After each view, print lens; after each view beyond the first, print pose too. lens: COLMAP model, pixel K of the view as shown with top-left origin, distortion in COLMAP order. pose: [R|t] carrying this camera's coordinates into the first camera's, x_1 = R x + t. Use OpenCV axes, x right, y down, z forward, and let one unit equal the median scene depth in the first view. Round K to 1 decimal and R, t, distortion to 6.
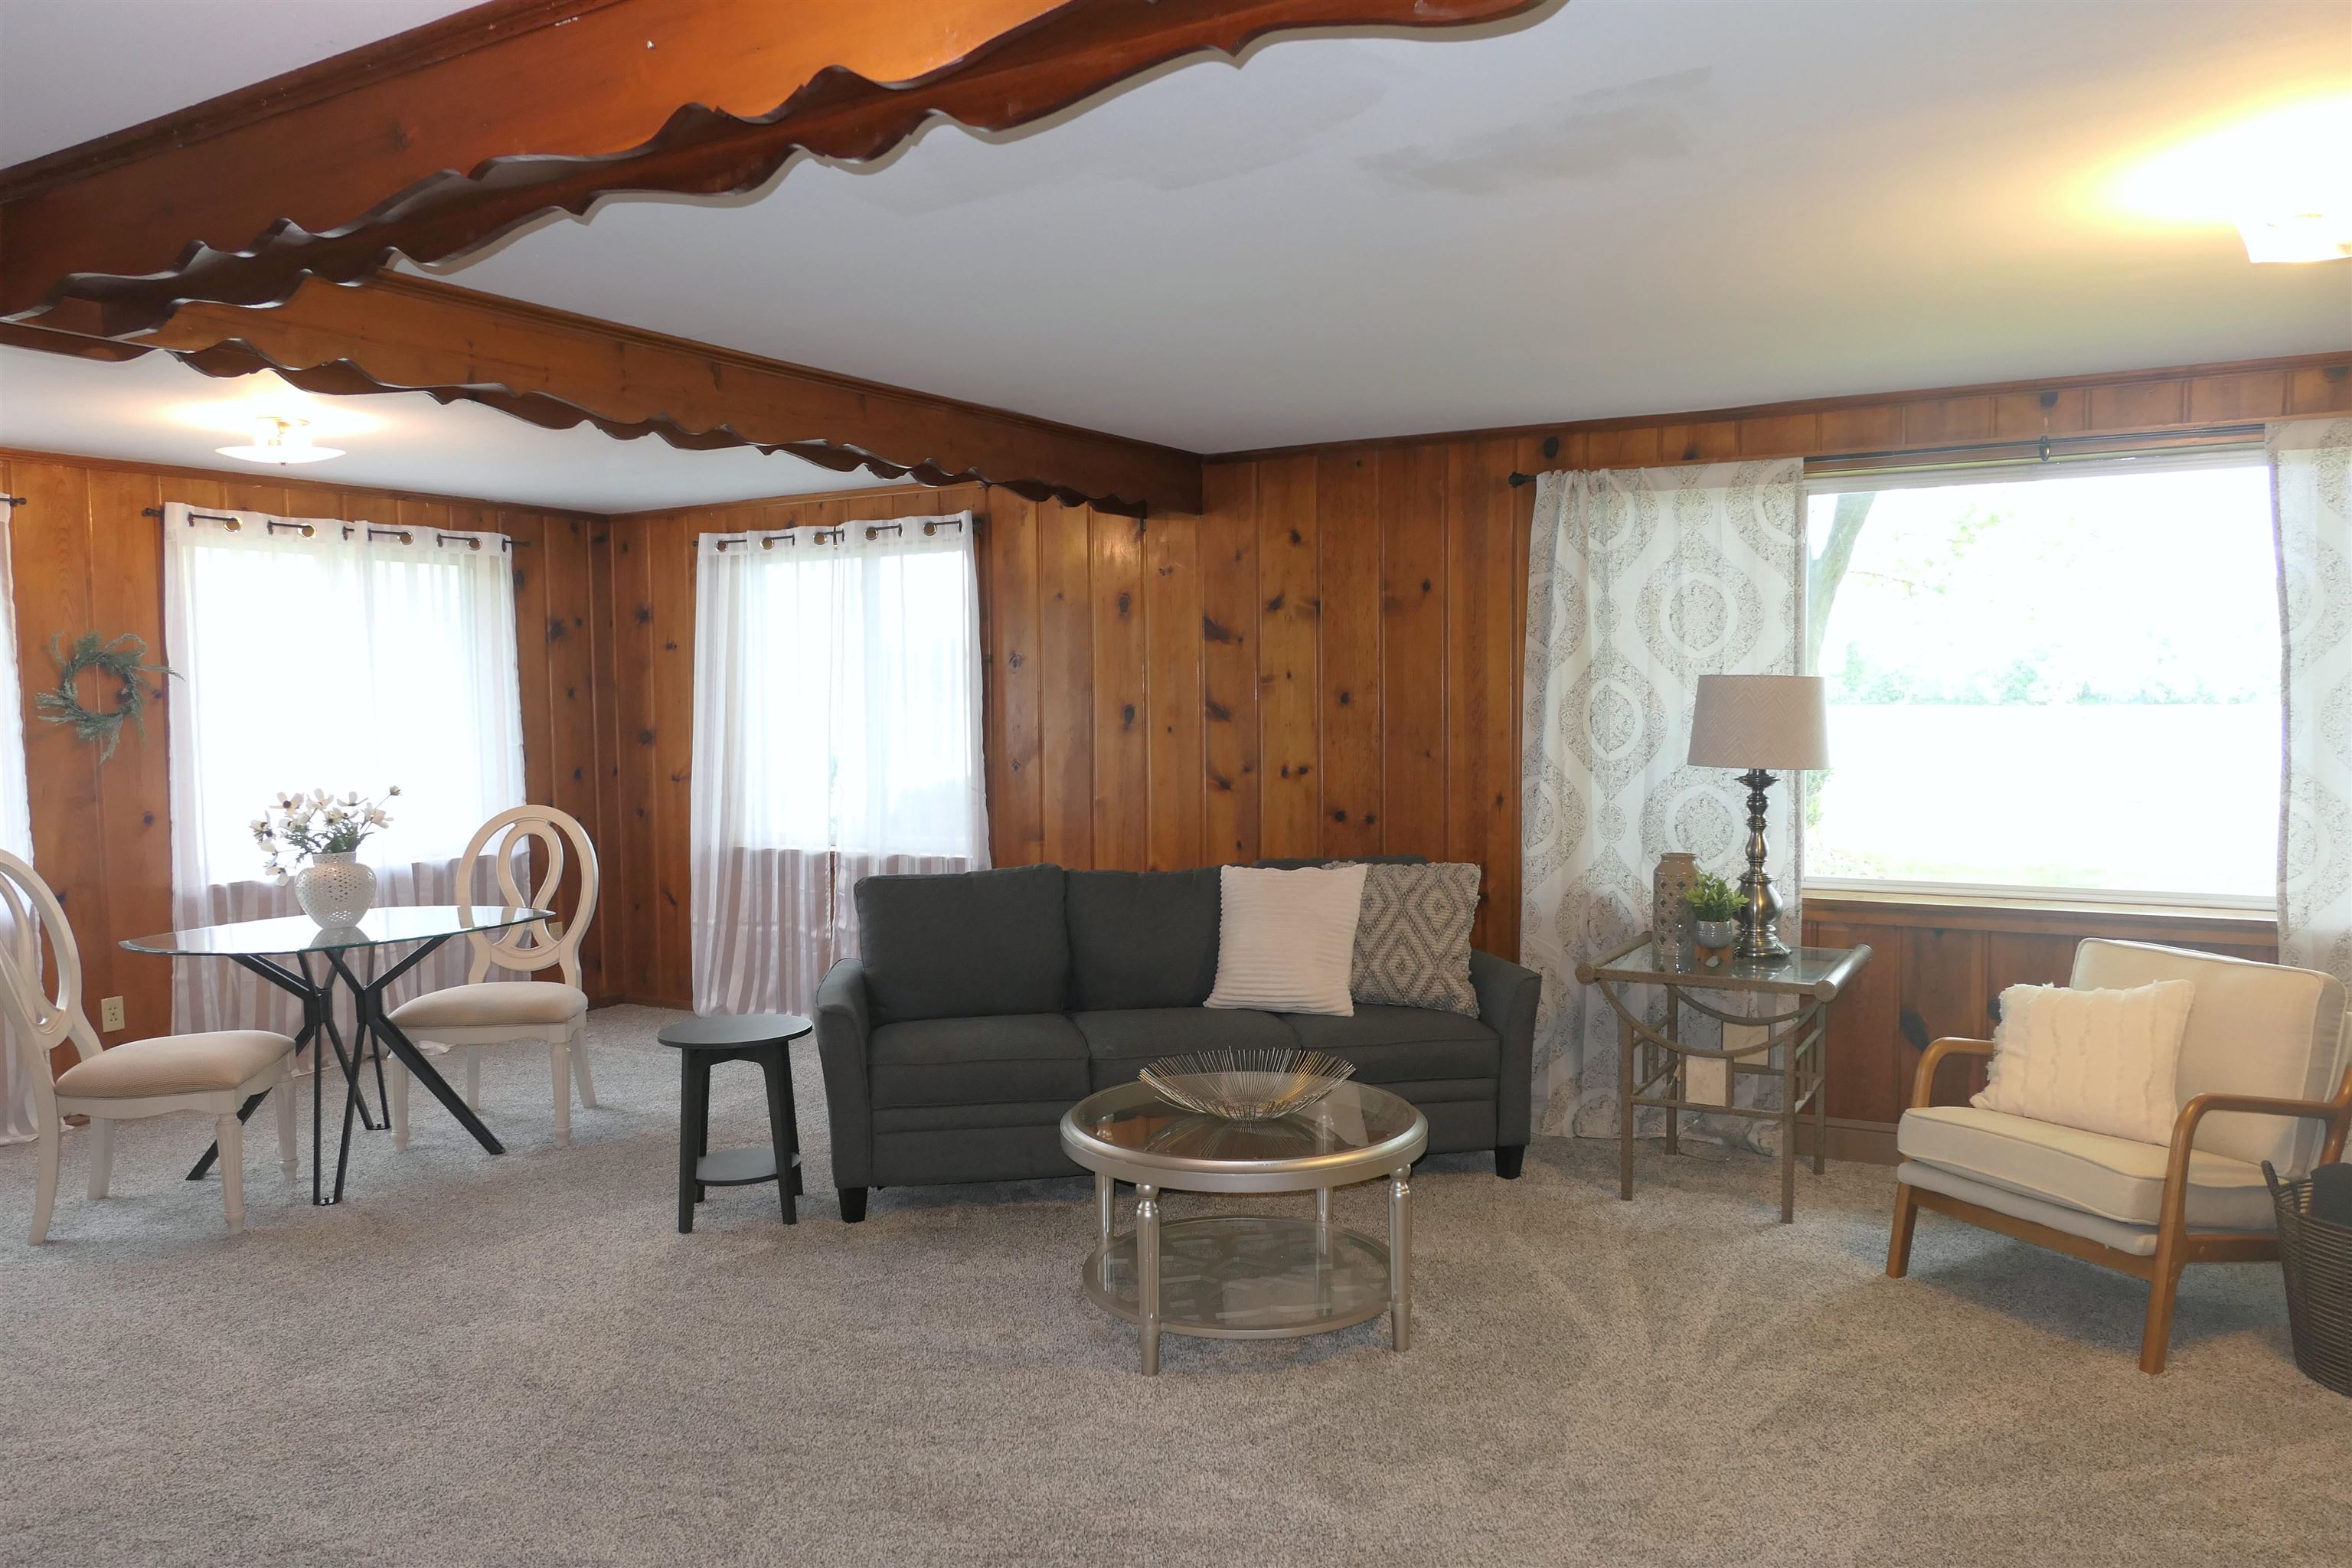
lens RADIAL K [[1650.5, 0, 1176.0], [0, 1650.5, 784.0], [0, 0, 1]] dist [-0.016105, 0.008018]
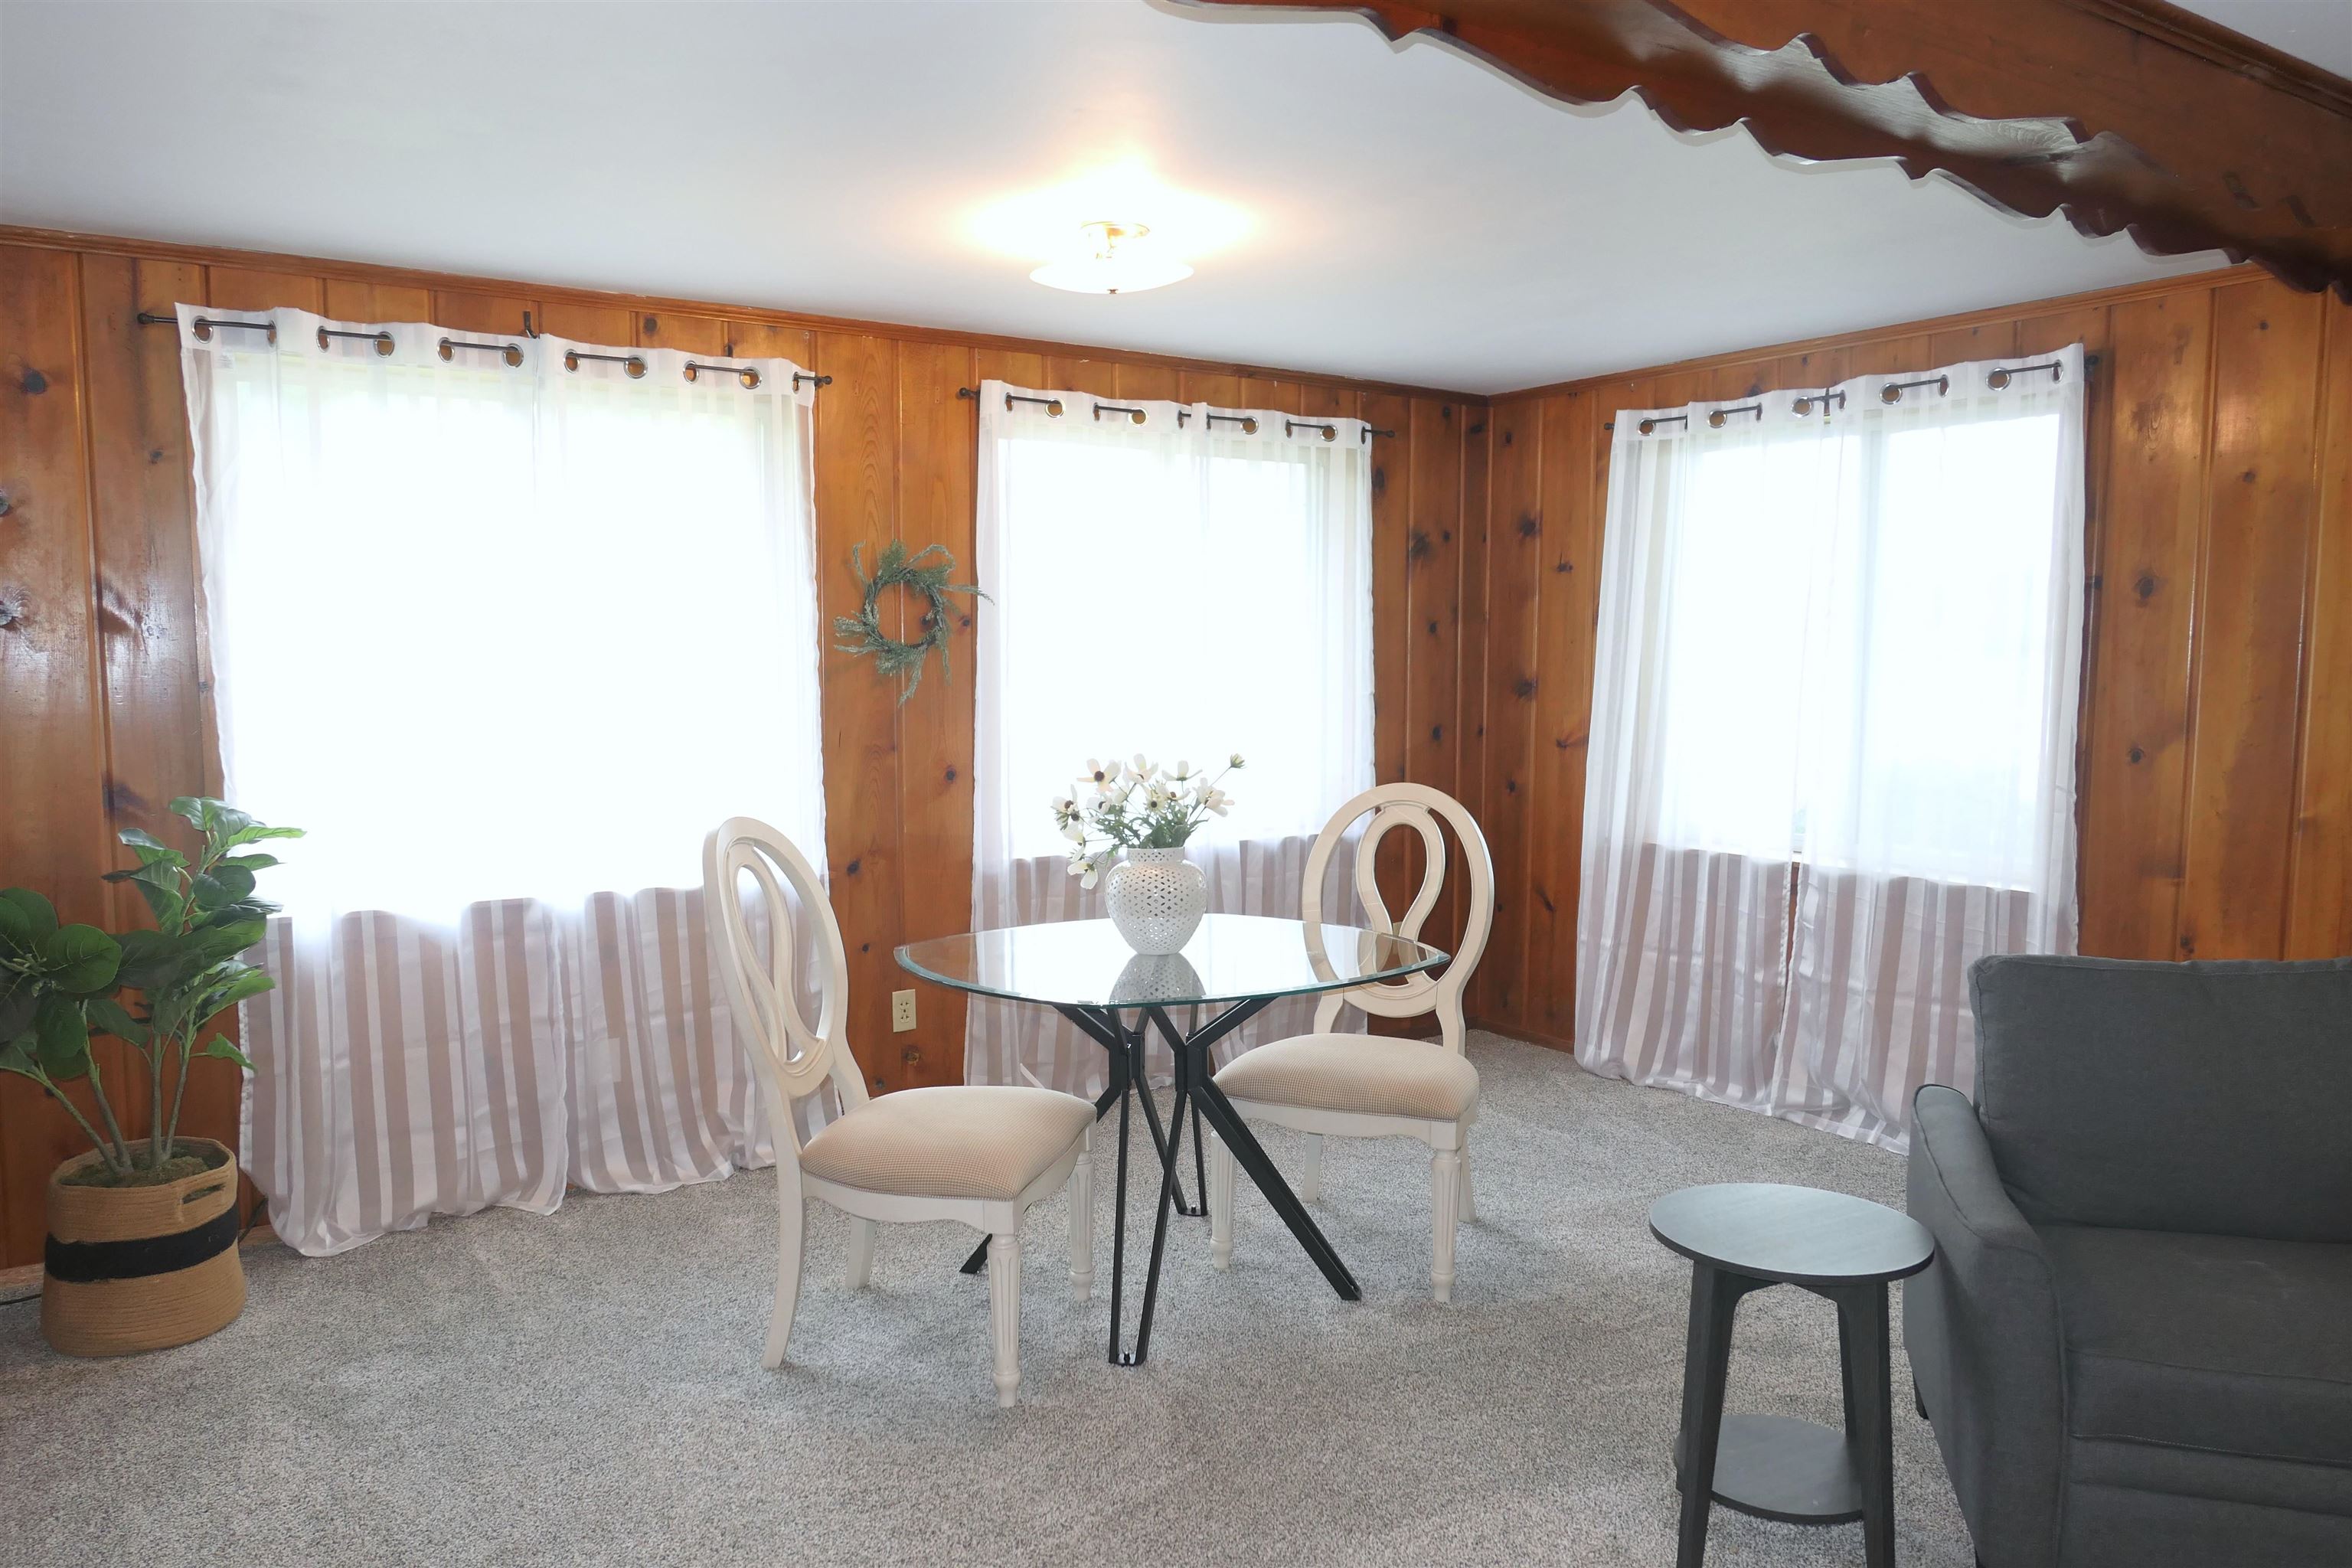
lens RADIAL K [[1641.3, 0, 1176.0], [0, 1641.3, 784.0], [0, 0, 1]] dist [0.003054, 0.000783]
pose [[0.897342, 0.055526, -0.437829, -0.169299], [-0.040117, 0.998209, 0.044373, -0.014436], [0.439509, -0.022253, 0.897963, 0.318929]]
